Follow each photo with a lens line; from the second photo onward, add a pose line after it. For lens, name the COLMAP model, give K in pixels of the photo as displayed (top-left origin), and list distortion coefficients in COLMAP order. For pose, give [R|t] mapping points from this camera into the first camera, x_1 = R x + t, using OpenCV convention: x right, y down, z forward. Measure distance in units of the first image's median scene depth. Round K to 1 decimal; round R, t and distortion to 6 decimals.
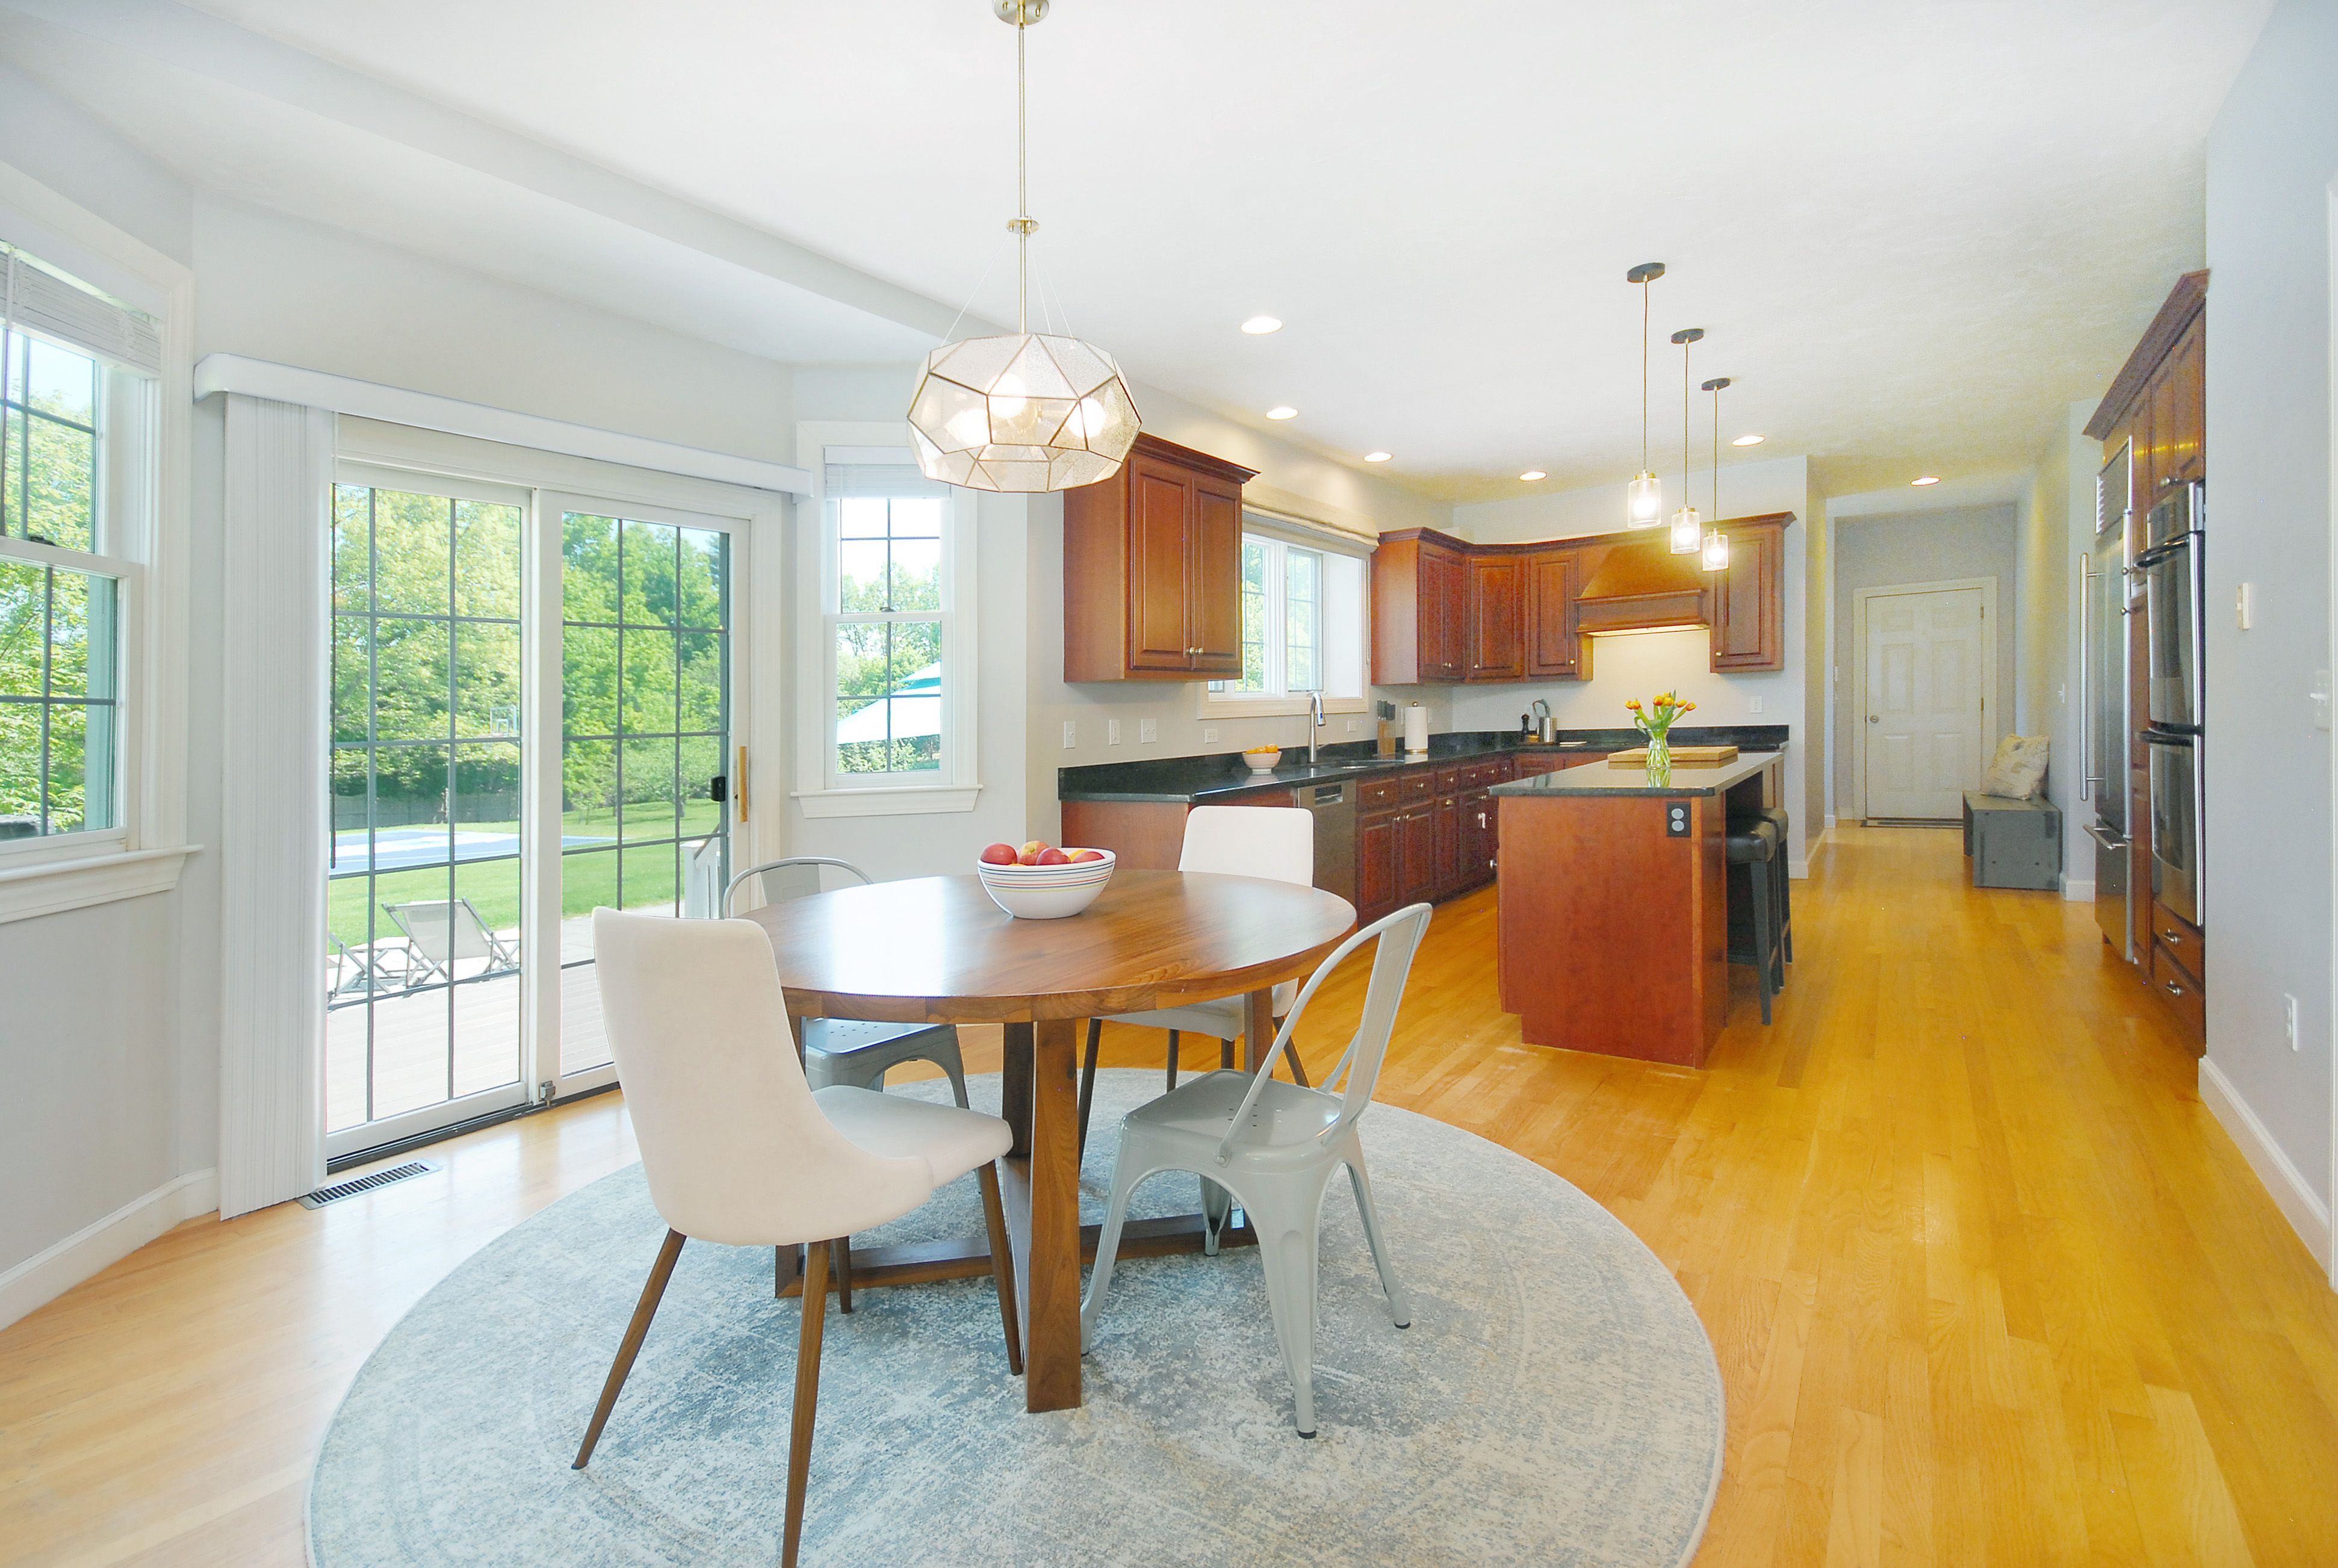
lens RADIAL K [[1012.3, 0, 1120.2], [0, 1012.3, 785.6], [0, 0, 1]] dist [0.000536, -0.000313]
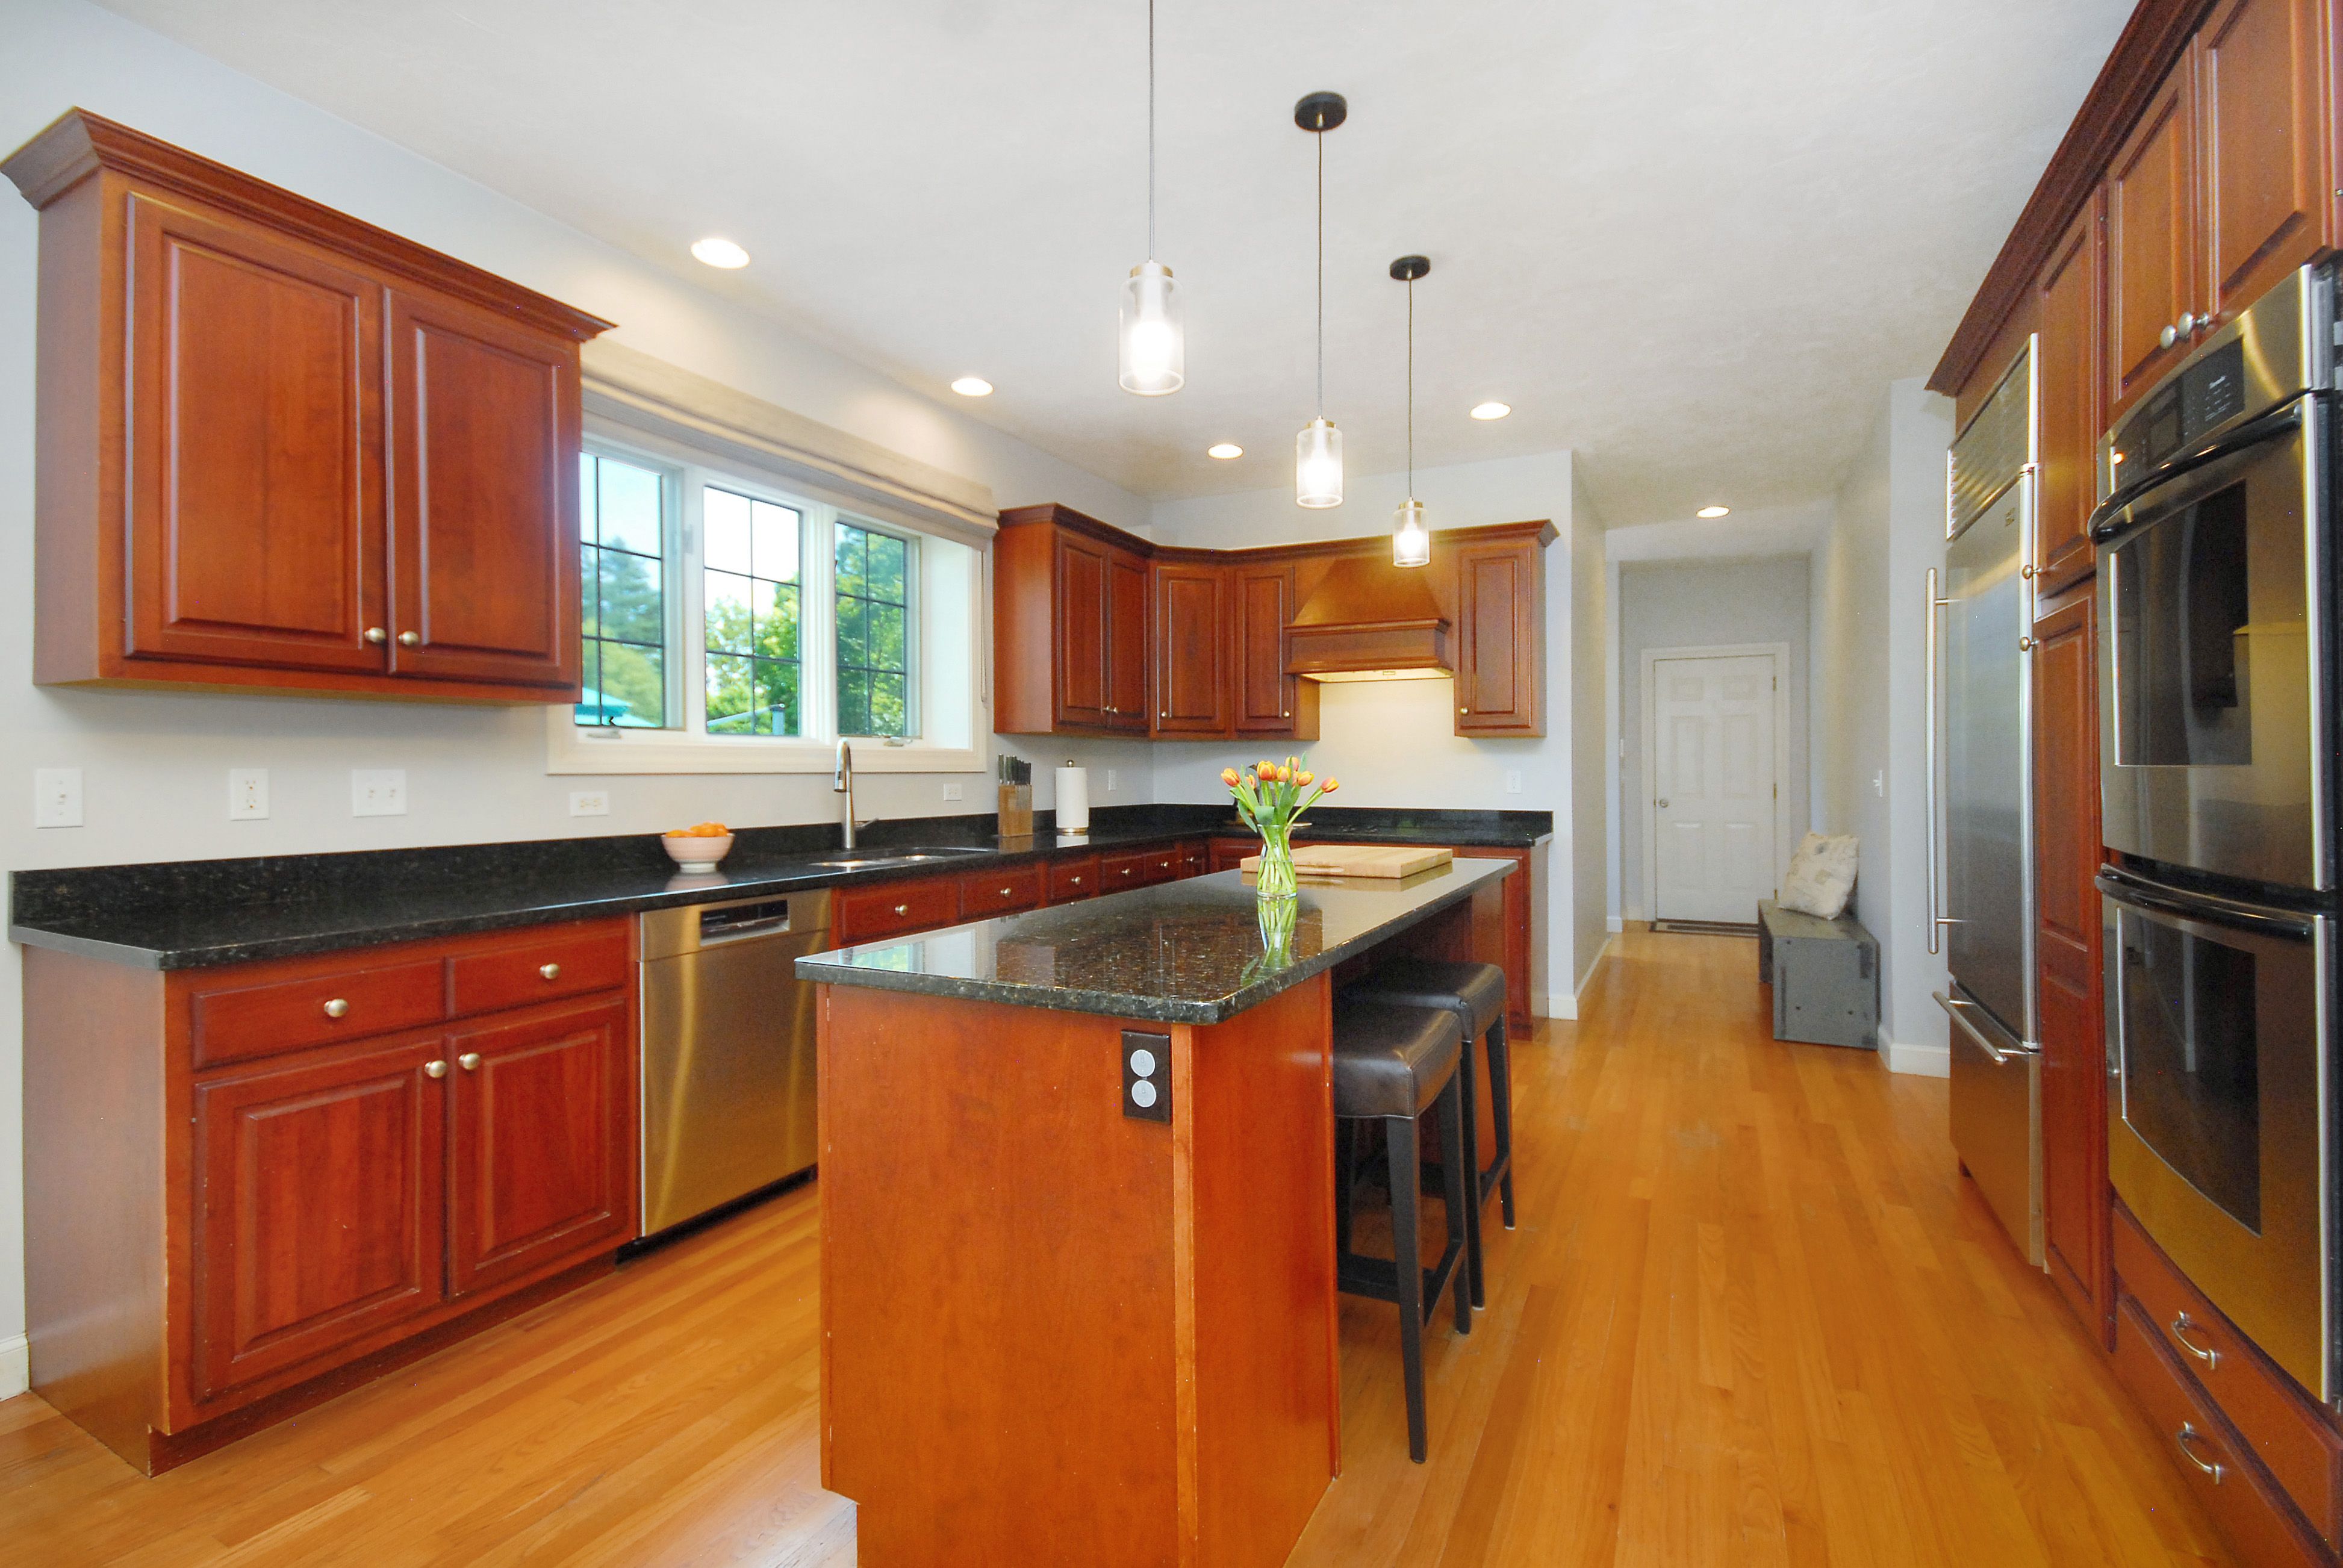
lens RADIAL K [[1073.2, 0, 1144.3], [0, 1073.2, 784.8], [0, 0, 1]] dist [-0.002524, 0.000203]
pose [[0.983427, 0.035815, 0.177733, 0.249115], [-0.025986, 0.998017, -0.057326, -0.029284], [-0.179434, 0.051757, 0.982408, 0.308710]]
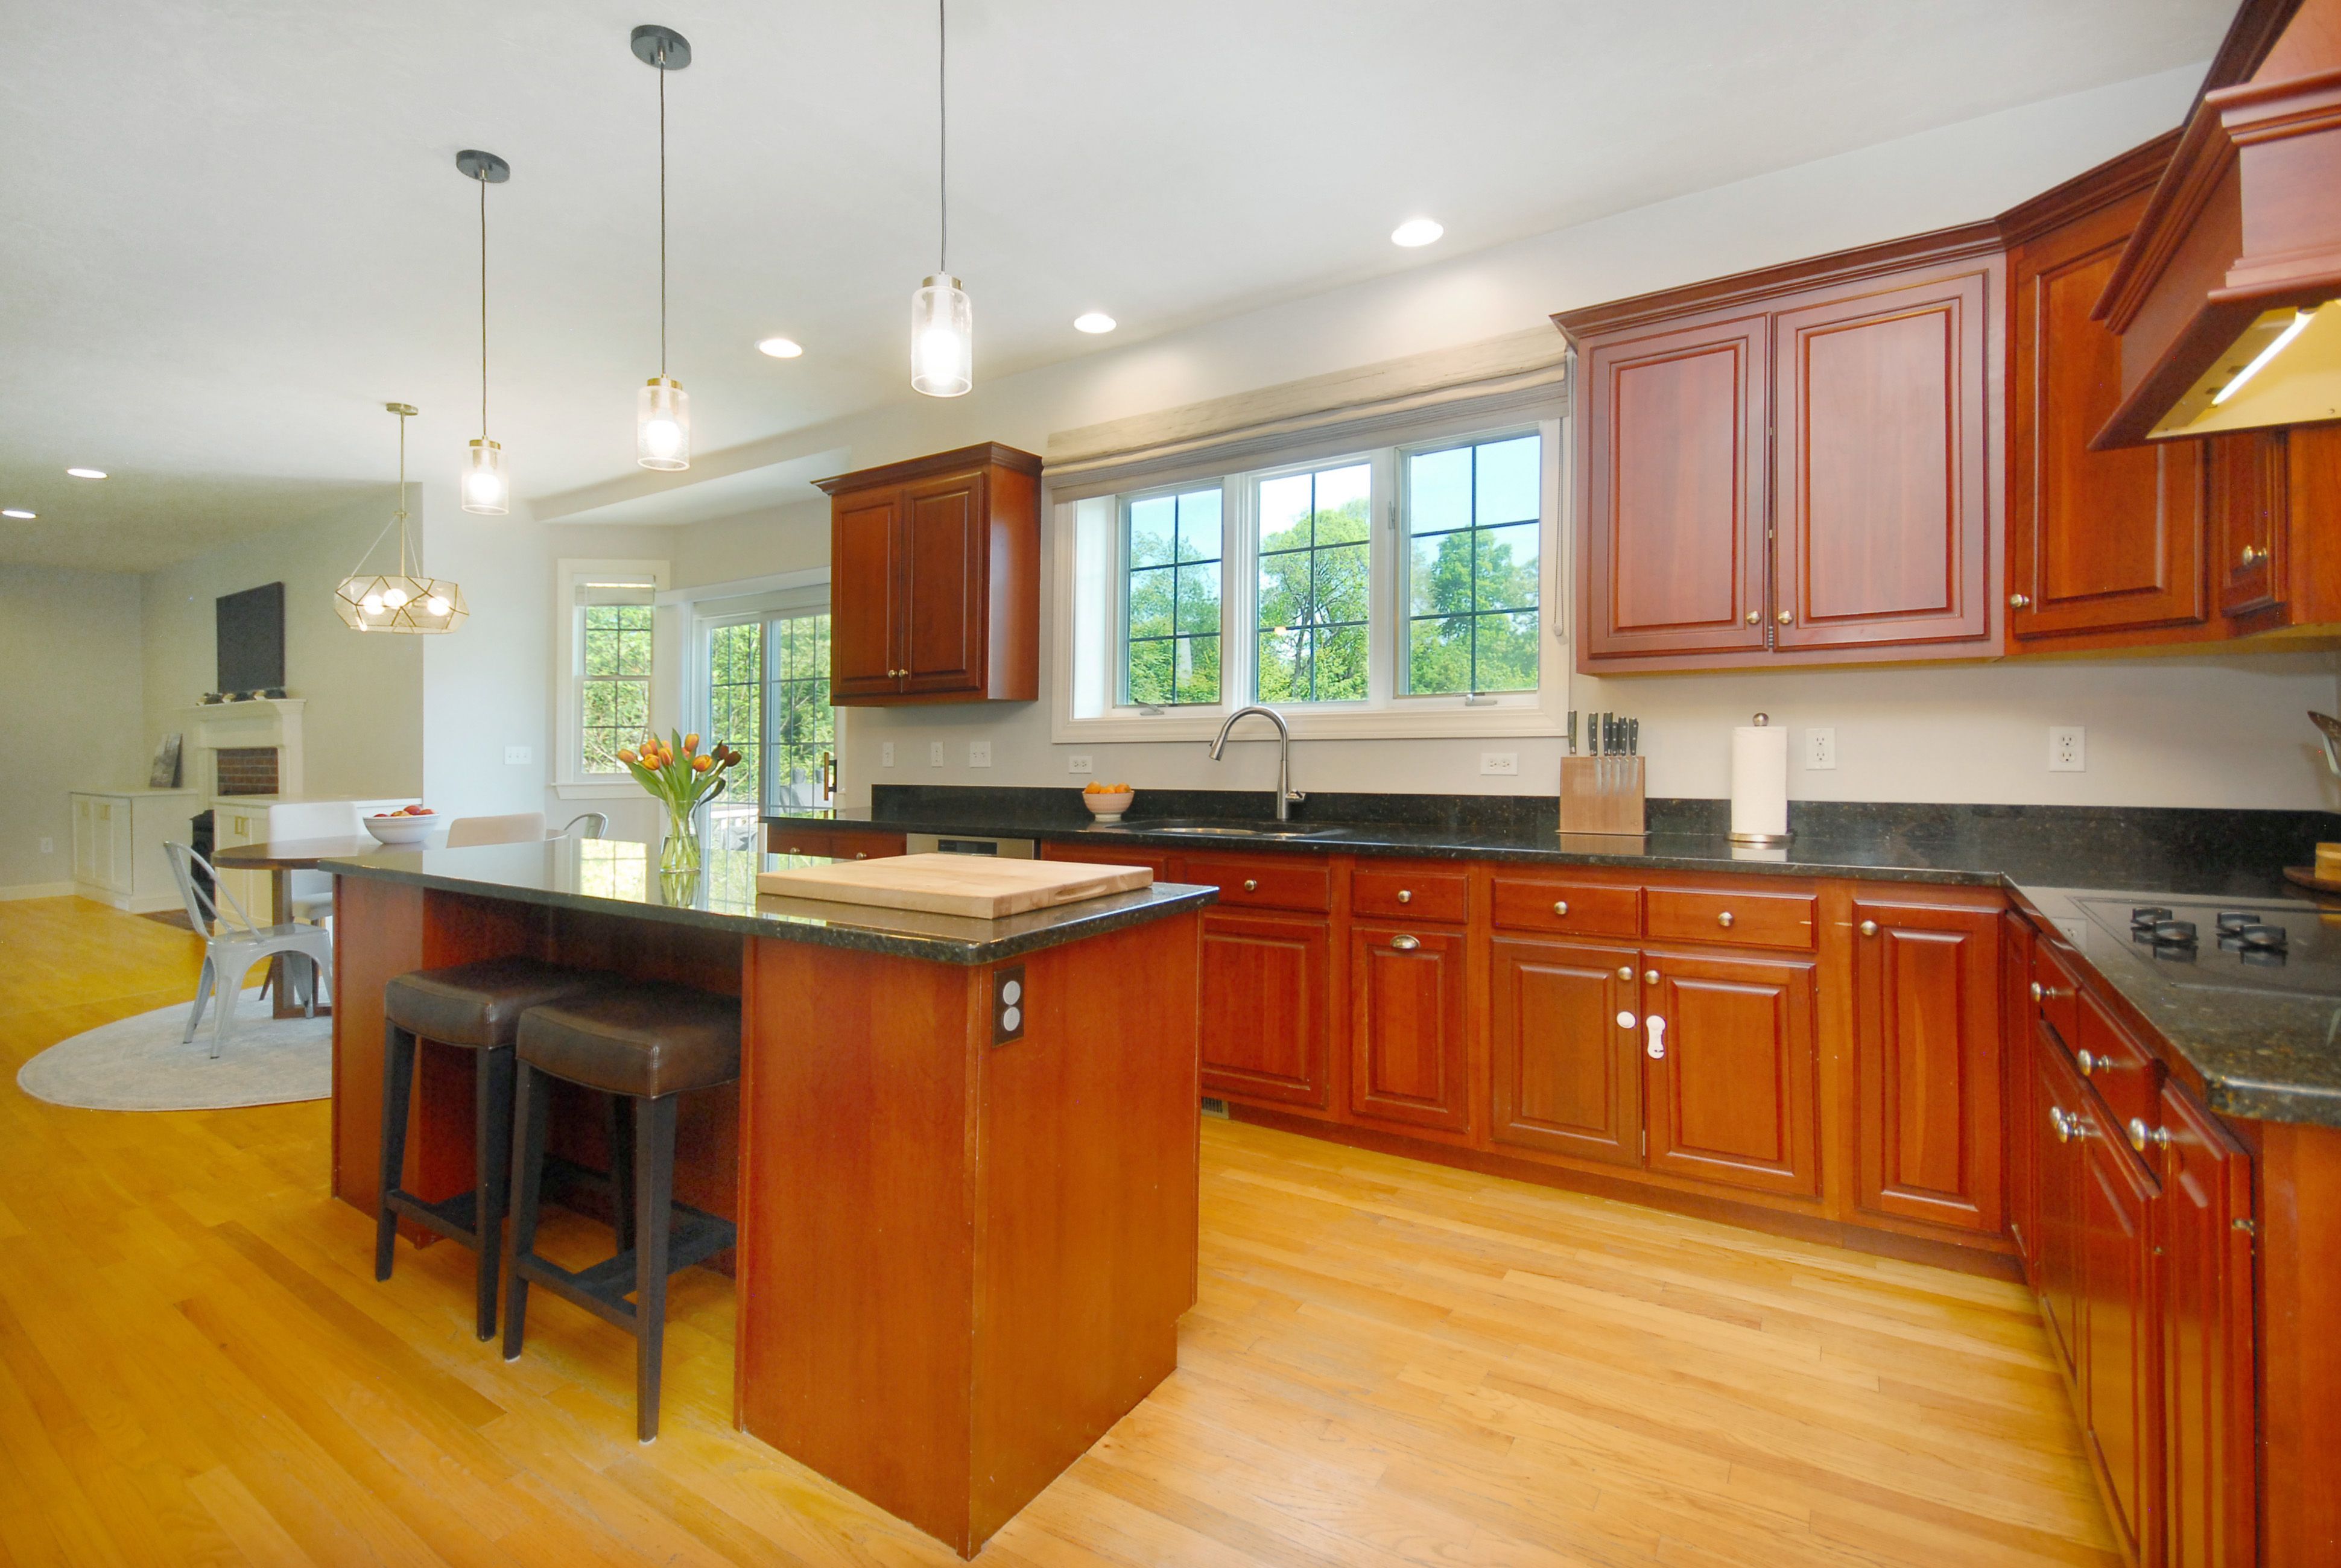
lens RADIAL K [[1078.4, 0, 1157.8], [0, 1078.4, 732.7], [0, 0, 1]] dist [-0.003367, -0.000212]
pose [[0.081128, 0.034468, -0.996108, 0.826618], [-0.050142, 0.998278, 0.030460, -0.090598], [0.995442, 0.047475, 0.082716, 0.869080]]
